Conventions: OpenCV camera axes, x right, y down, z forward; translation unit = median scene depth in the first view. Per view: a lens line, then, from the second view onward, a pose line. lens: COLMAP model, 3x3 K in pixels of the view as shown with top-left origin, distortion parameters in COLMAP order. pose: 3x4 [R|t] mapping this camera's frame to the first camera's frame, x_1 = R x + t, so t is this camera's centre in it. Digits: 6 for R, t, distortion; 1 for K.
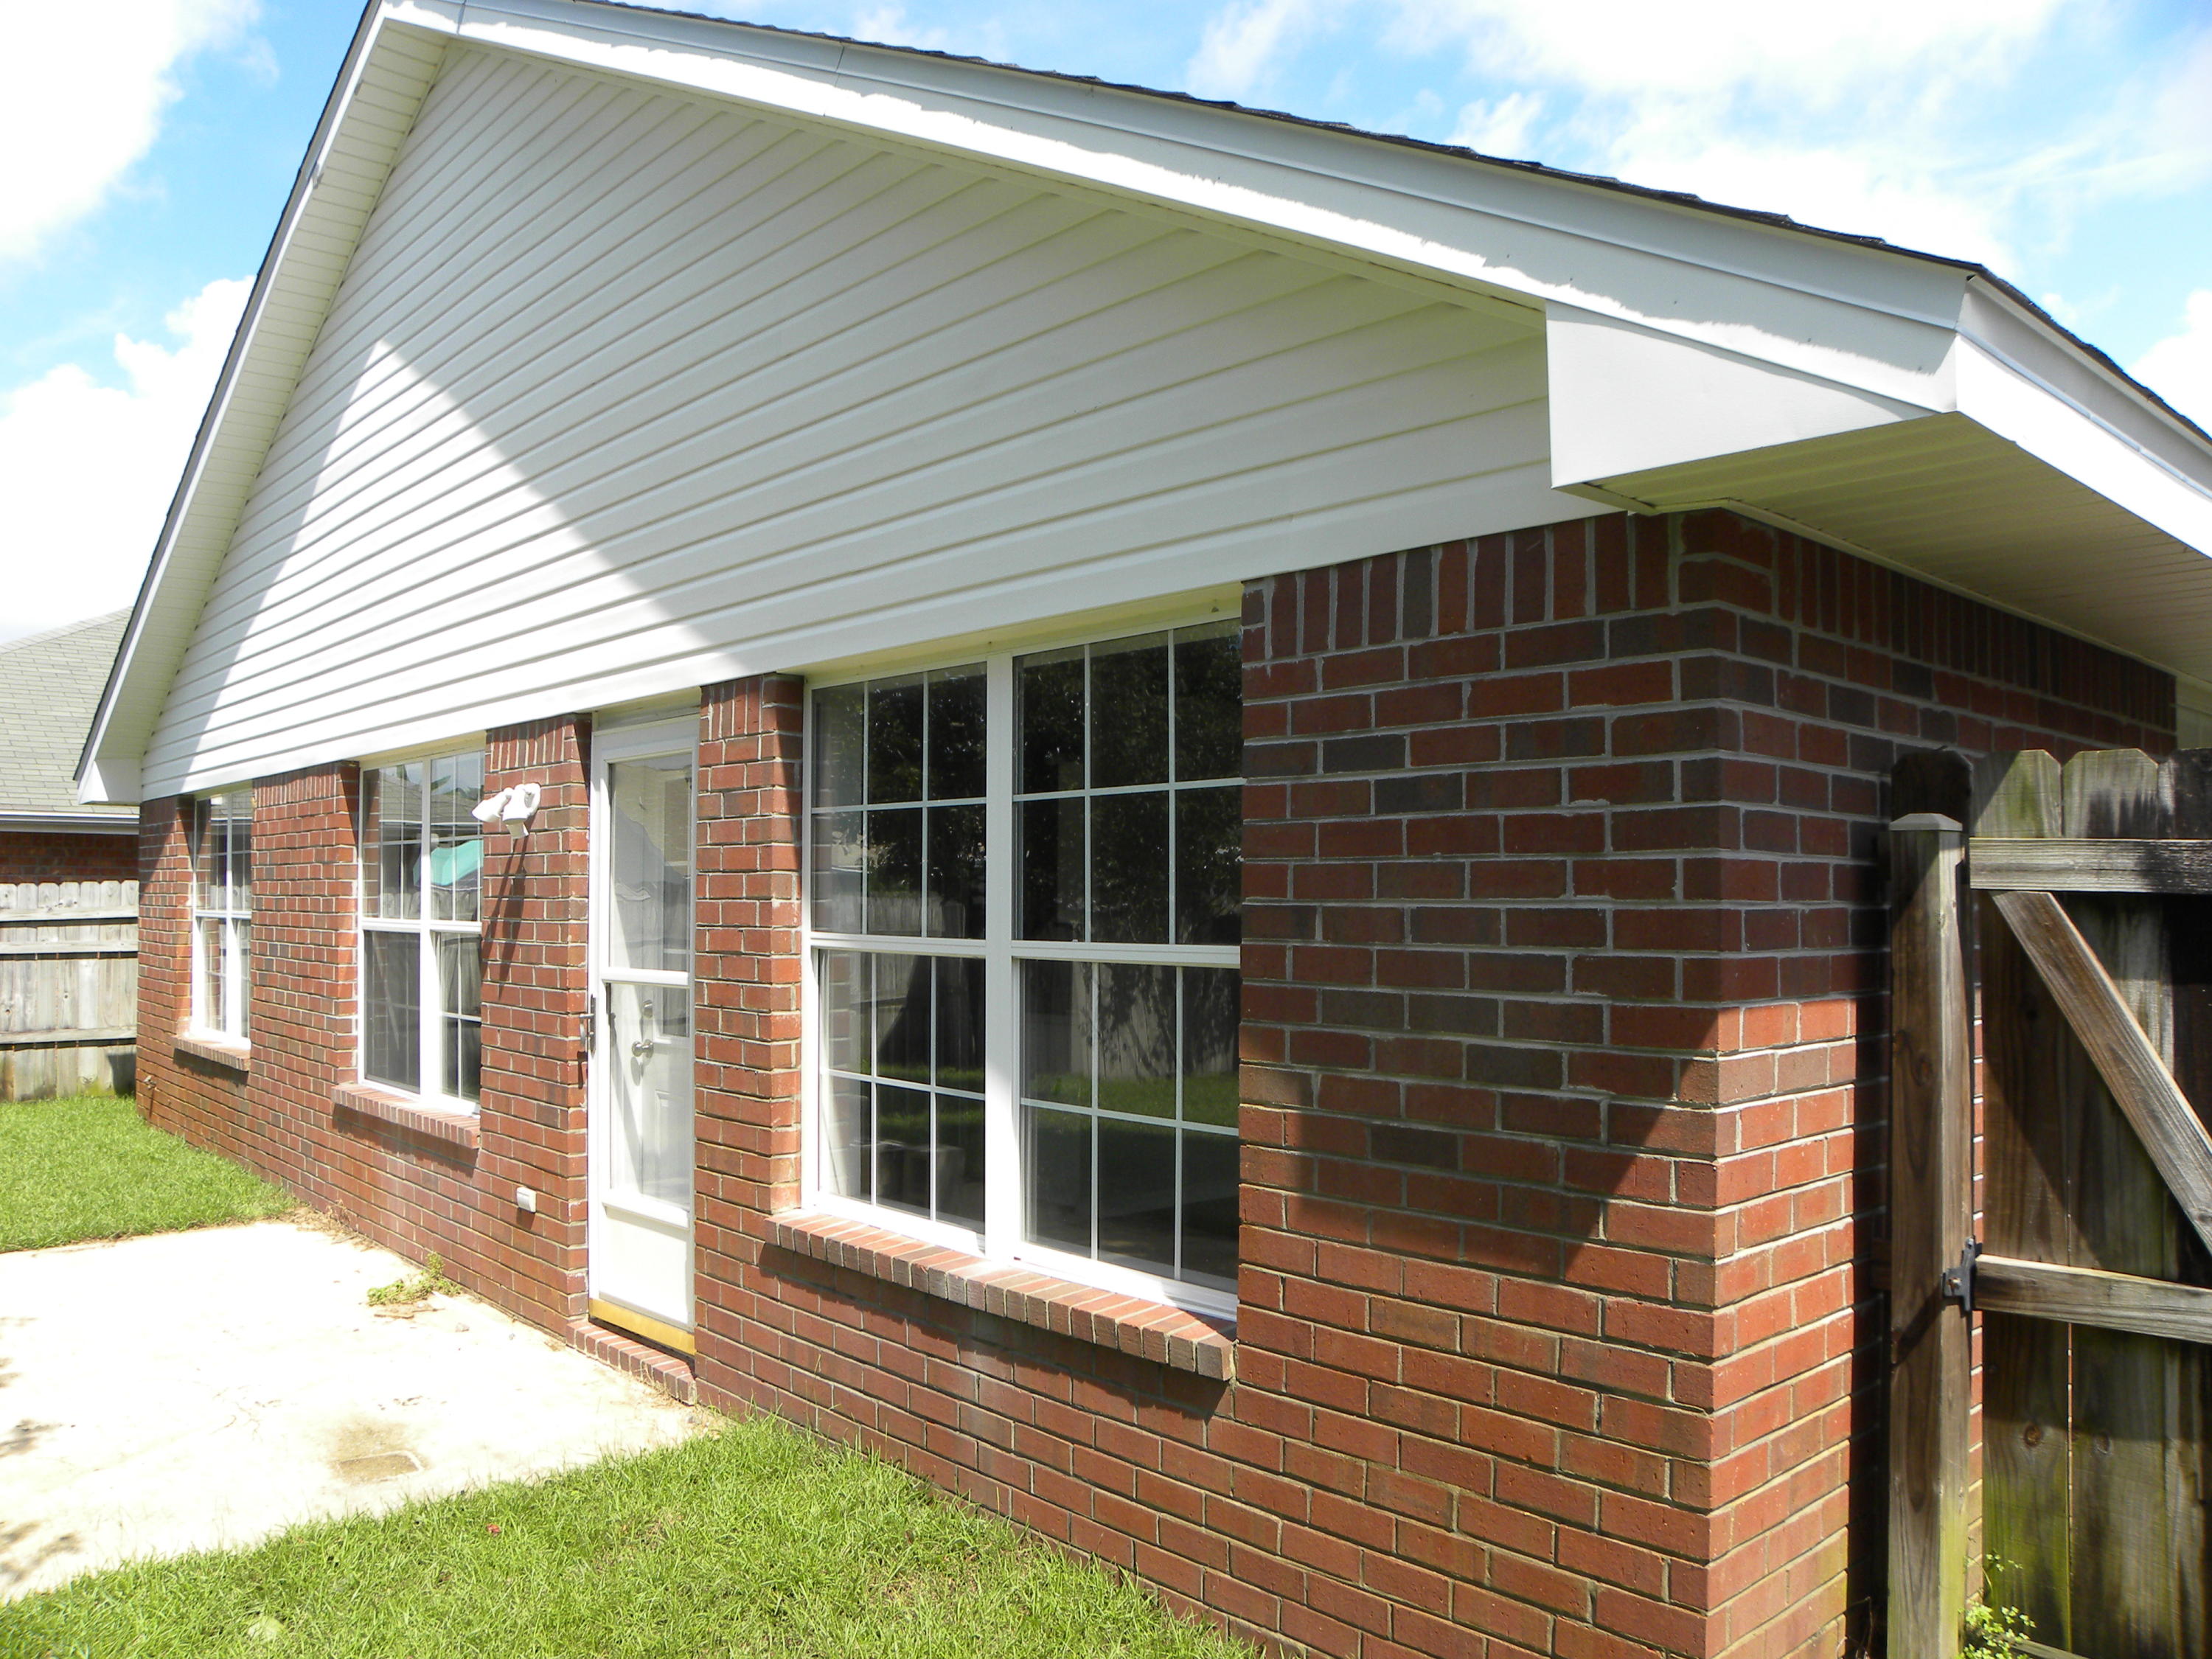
lens RADIAL K [[1680.5, 0, 1110.1], [0, 1680.5, 842.4], [0, 0, 1]] dist [-0.145096, 0.079434]
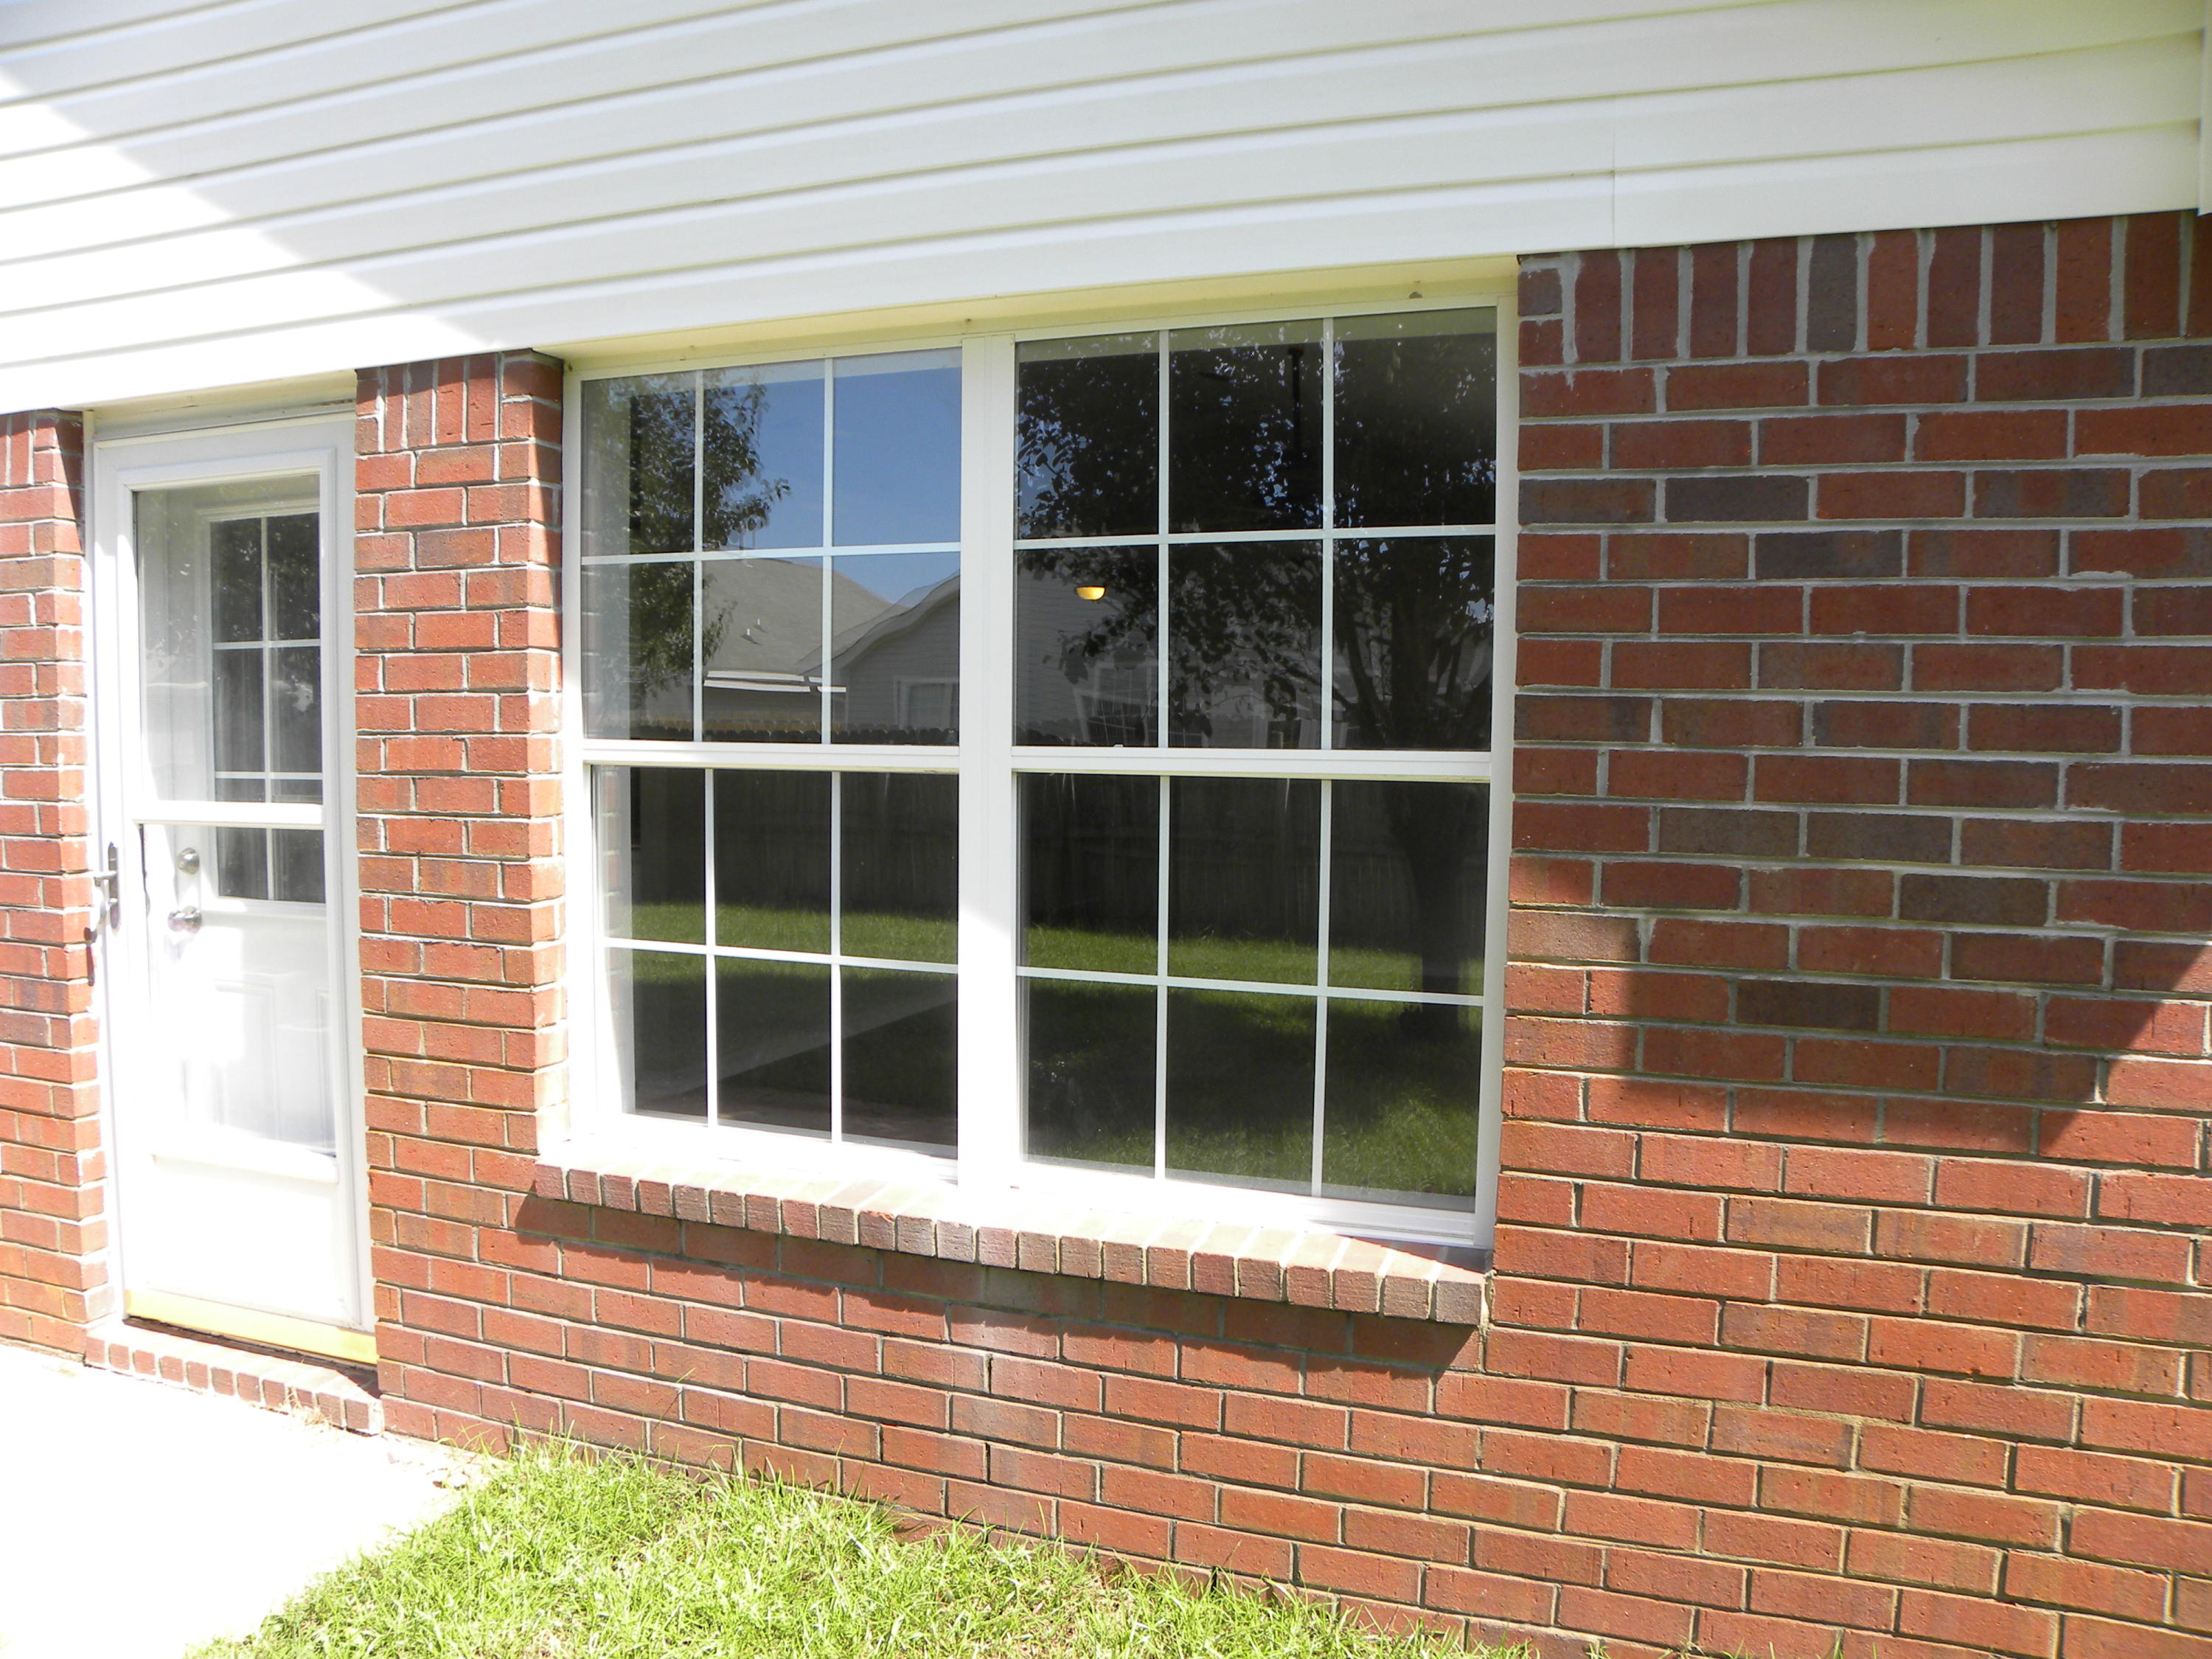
lens RADIAL K [[1680.5, 0, 1084.2], [0, 1680.5, 851.1], [0, 0, 1]] dist [-0.145096, 0.079434]
pose [[0.892245, -0.026335, 0.450784, -0.435399], [-0.022711, 0.994417, 0.103047, 0.035019], [-0.450981, -0.102181, 0.886665, 0.438814]]
